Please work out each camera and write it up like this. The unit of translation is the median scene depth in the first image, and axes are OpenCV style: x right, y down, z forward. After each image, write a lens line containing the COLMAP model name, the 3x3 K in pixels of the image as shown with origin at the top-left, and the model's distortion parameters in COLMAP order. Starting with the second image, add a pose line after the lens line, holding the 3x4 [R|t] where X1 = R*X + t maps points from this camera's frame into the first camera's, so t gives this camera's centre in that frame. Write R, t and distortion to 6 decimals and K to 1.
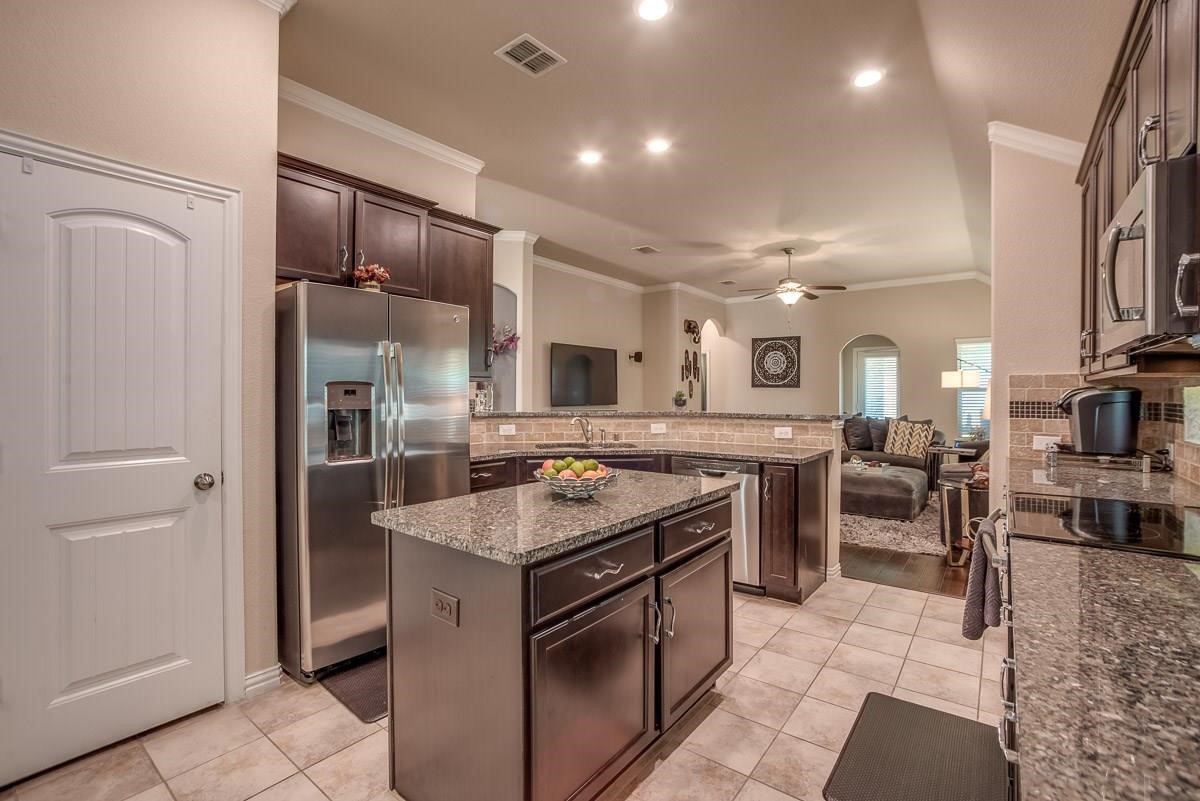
lens RADIAL K [[526.9, 0, 605.0], [0, 526.9, 398.2], [0, 0, 1]] dist [-0.050317, 0.021573]
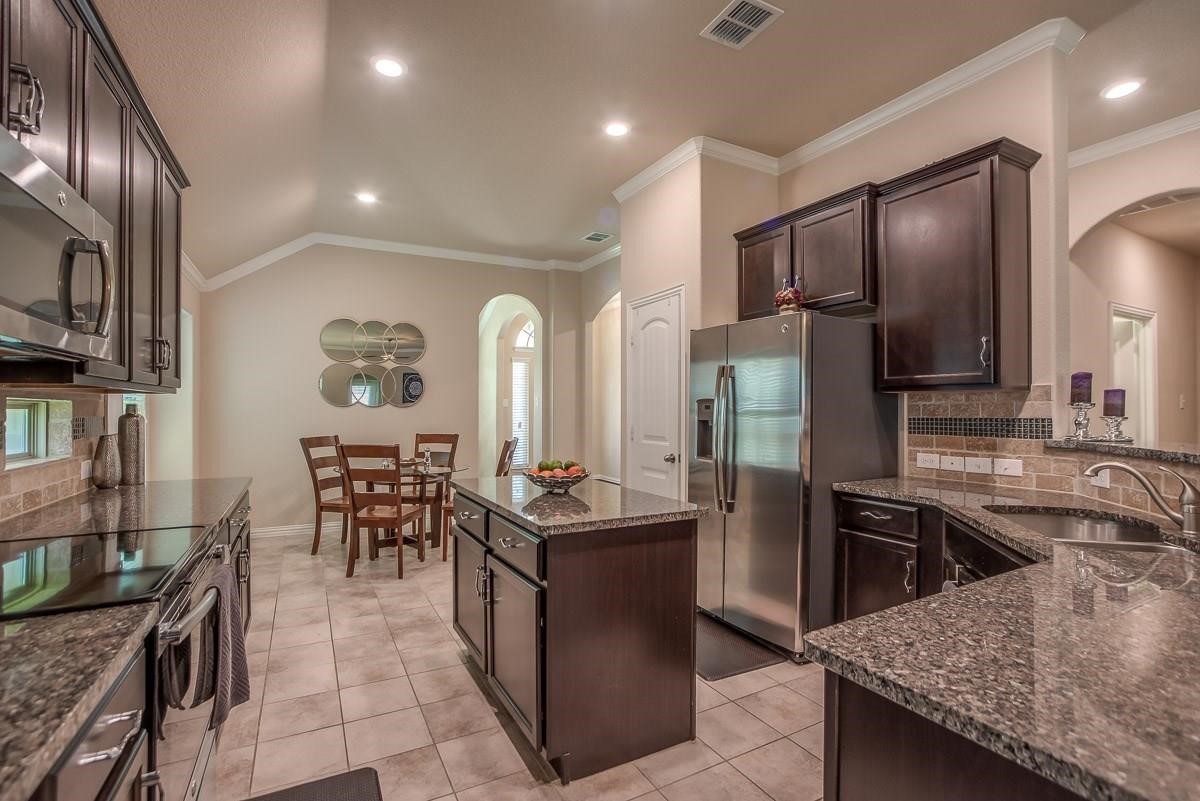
lens RADIAL K [[562.2, 0, 614.2], [0, 562.2, 401.8], [0, 0, 1]] dist [-0.053919, 0.025313]
pose [[-0.390361, -0.005827, -0.920643, 0.538600], [-0.005094, 0.999978, -0.004170, -0.010977], [0.920648, 0.003062, -0.390382, 0.790657]]
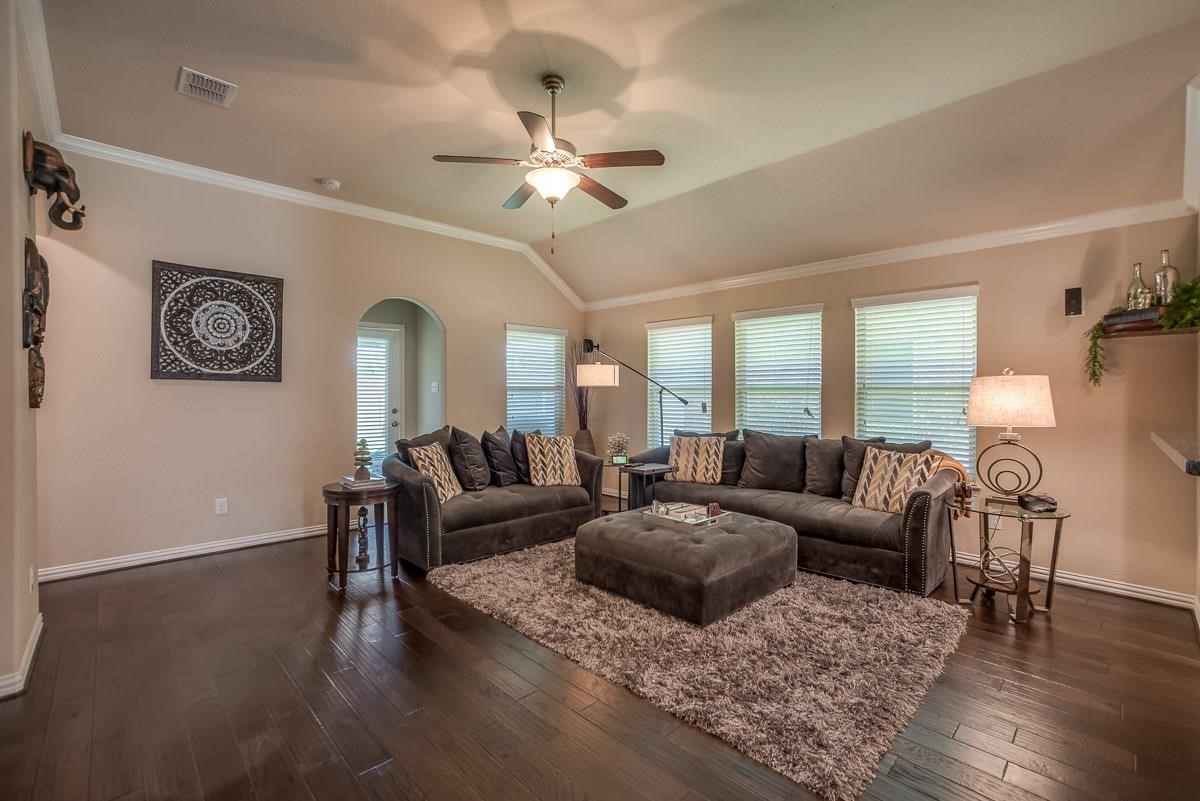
lens RADIAL K [[516.3, 0, 602.6], [0, 516.3, 397.3], [0, 0, 1]] dist [-0.029187, 0.000336]
pose [[0.147233, -0.006251, 0.989082, -0.142561], [0.007222, 0.999960, 0.005245, -0.013531], [-0.989075, 0.006371, 0.147272, 1.437355]]
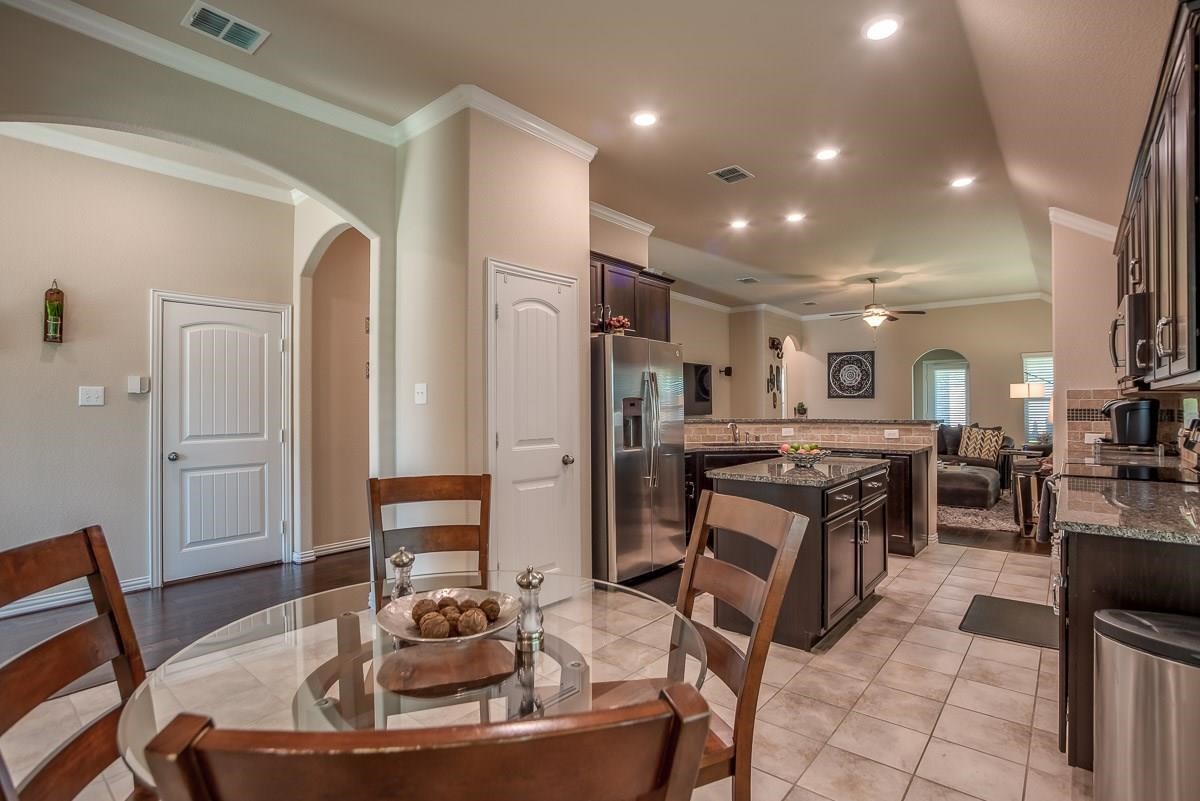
lens RADIAL K [[562.2, 0, 614.2], [0, 562.2, 401.8], [0, 0, 1]] dist [-0.053919, 0.025313]
pose [[0.999333, -0.004721, -0.036210, -0.284642], [0.004208, 0.999890, -0.014246, 0.002366], [0.036273, 0.014084, 0.999243, -0.389831]]
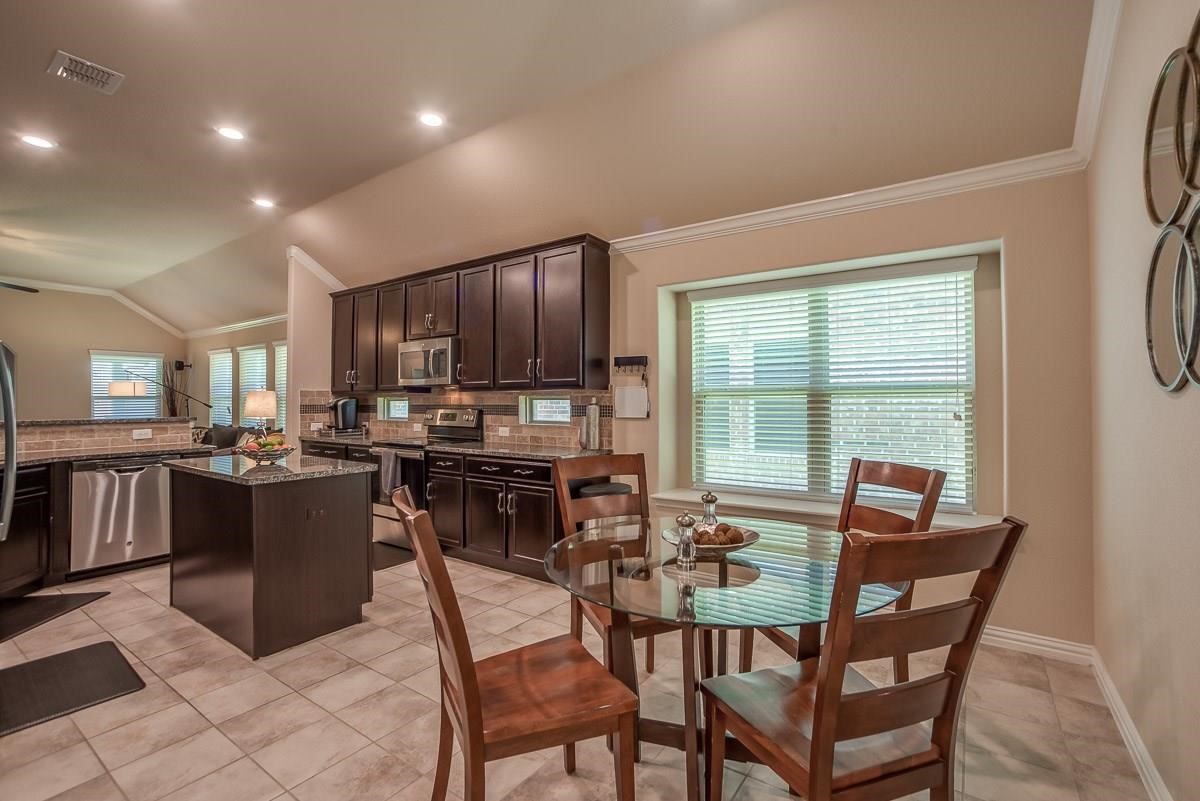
lens RADIAL K [[526.9, 0, 605.0], [0, 526.9, 398.2], [0, 0, 1]] dist [-0.050317, 0.021573]
pose [[-0.042547, 0.005754, 0.999078, -0.805147], [0.012436, 0.999909, -0.005230, 0.004099], [-0.999017, 0.012202, -0.042614, 0.011226]]
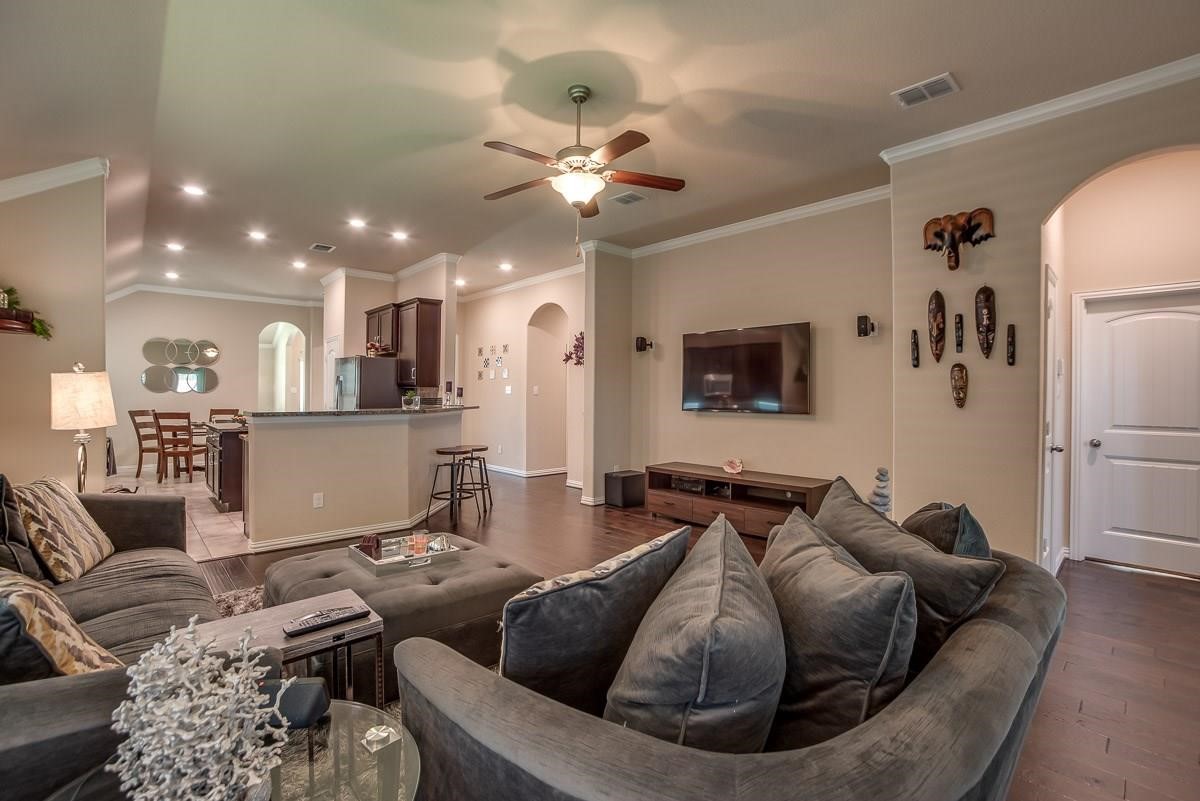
lens RADIAL K [[516.3, 0, 602.6], [0, 516.3, 397.3], [0, 0, 1]] dist [-0.029187, 0.000336]
pose [[-0.155339, 0.005857, -0.987844, 1.303532], [-0.014027, 0.999869, 0.008134, -0.018575], [0.987762, 0.015120, -0.155236, 1.767453]]
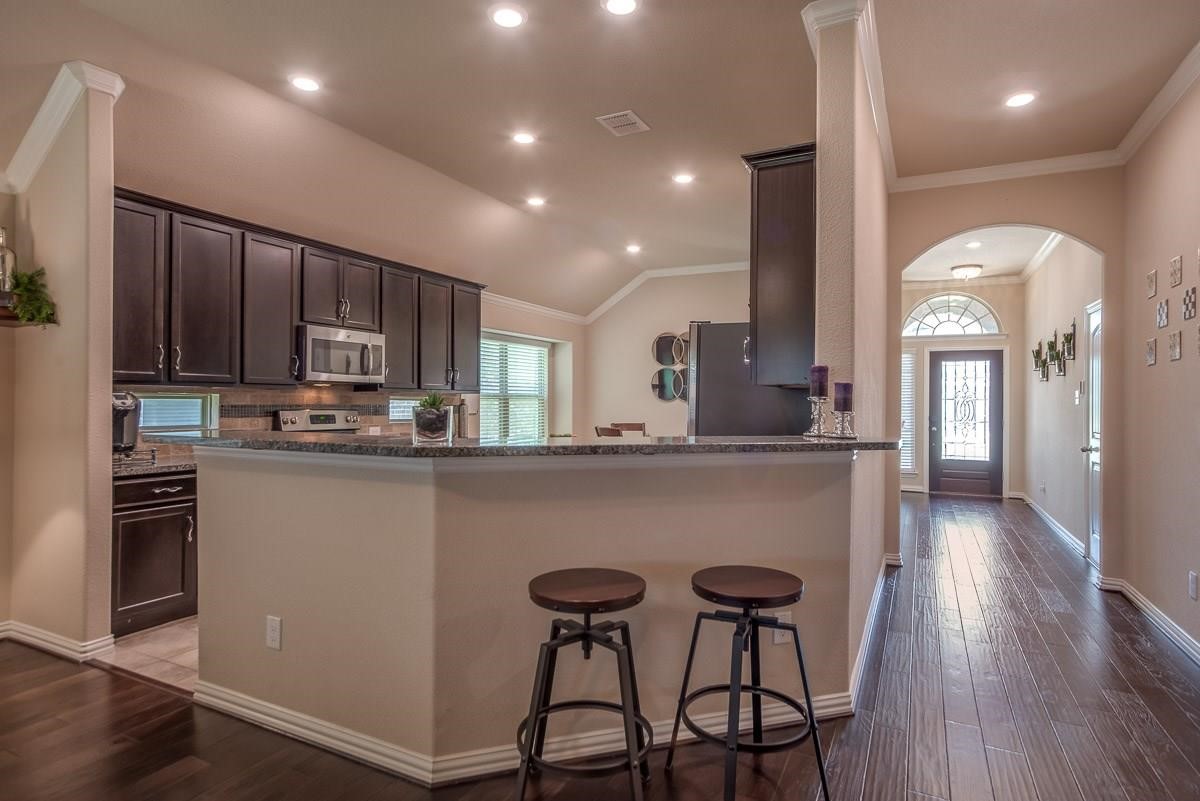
lens RADIAL K [[652.6, 0, 600.0], [0, 652.6, 400.5], [0, 0, 1]] dist [-0.024837, 0.000419]
pose [[-0.983027, -0.007510, -0.183309, 0.128989], [-0.008953, 0.999935, 0.007046, -0.014024], [0.183245, 0.008567, -0.983030, 1.681855]]
